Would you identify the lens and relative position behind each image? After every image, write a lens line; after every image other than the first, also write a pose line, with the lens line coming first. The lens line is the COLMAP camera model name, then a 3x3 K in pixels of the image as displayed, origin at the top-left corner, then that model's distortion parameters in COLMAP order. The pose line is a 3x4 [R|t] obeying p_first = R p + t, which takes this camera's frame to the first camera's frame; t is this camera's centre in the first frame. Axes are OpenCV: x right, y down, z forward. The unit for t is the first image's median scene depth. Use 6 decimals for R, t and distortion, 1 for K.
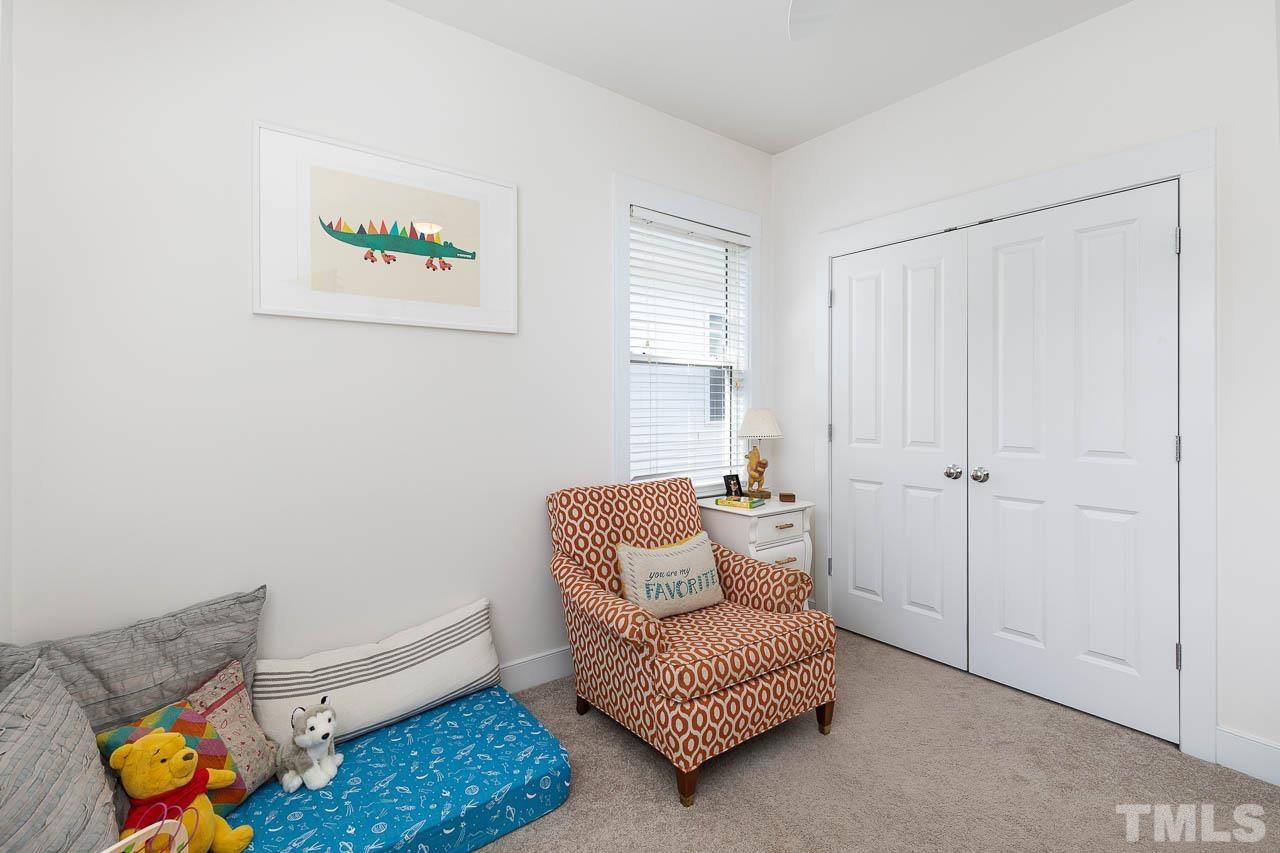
lens RADIAL K [[582.5, 0, 631.3], [0, 582.5, 420.3], [0, 0, 1]] dist [0.003430, -0.000058]
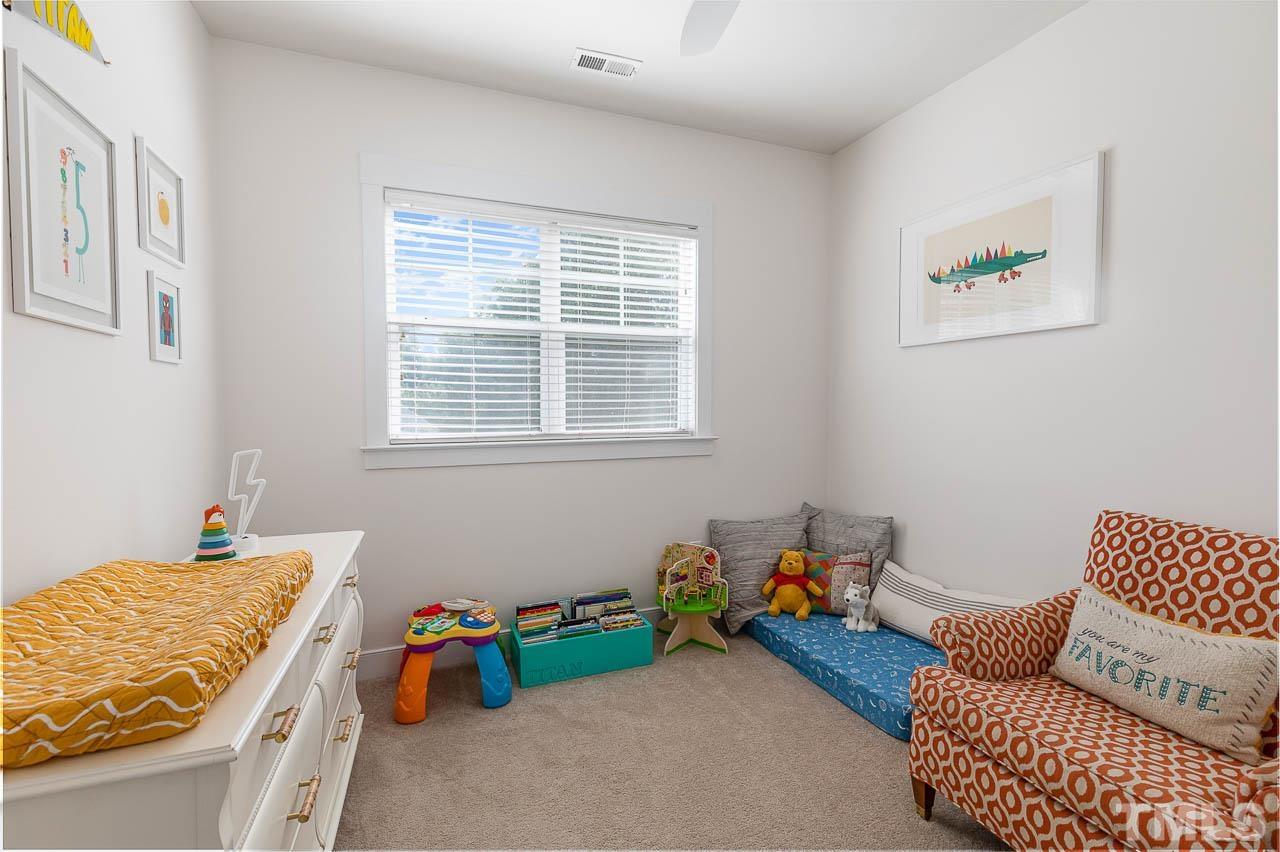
lens RADIAL K [[582.5, 0, 631.3], [0, 582.5, 419.8], [0, 0, 1]] dist [0.003430, -0.000058]
pose [[-0.298776, 0.034975, -0.953682, 0.935394], [-0.017499, 0.998959, 0.042117, -0.030721], [0.954163, 0.029272, -0.297853, 0.658737]]
